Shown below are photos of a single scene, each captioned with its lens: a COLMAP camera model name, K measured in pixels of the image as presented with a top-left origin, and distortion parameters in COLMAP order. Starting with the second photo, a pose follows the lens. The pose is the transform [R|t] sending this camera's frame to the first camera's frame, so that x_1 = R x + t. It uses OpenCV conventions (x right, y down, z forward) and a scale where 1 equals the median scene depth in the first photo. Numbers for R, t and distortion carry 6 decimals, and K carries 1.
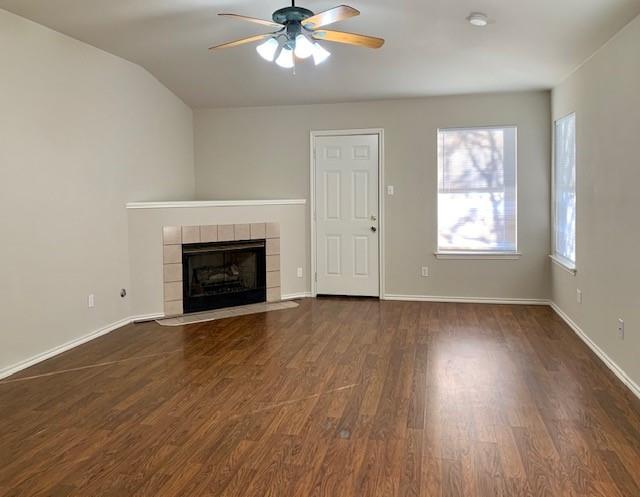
lens RADIAL K [[515.9, 0, 313.9], [0, 515.9, 226.0], [0, 0, 1]] dist [0.022055, -0.002724]
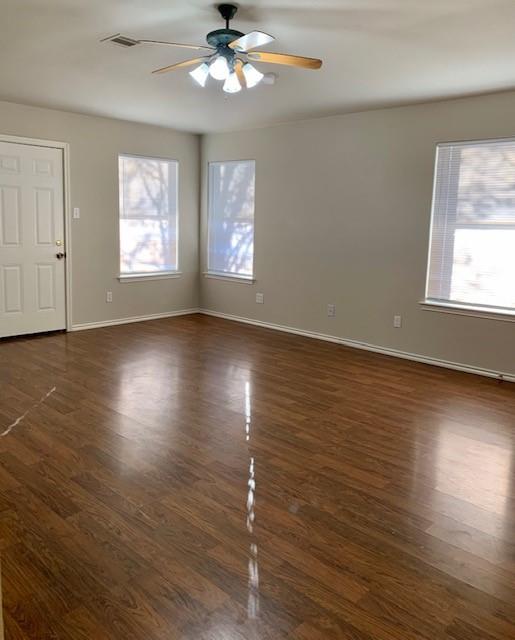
lens RADIAL K [[523.8, 0, 256.9], [0, 523.8, 315.6], [0, 0, 1]] dist [0.096995, -0.000809]
pose [[0.503247, -0.127164, 0.854735, -0.550839], [0.029483, 0.991064, 0.130088, -0.002173], [-0.863639, -0.040266, 0.502499, 0.235674]]
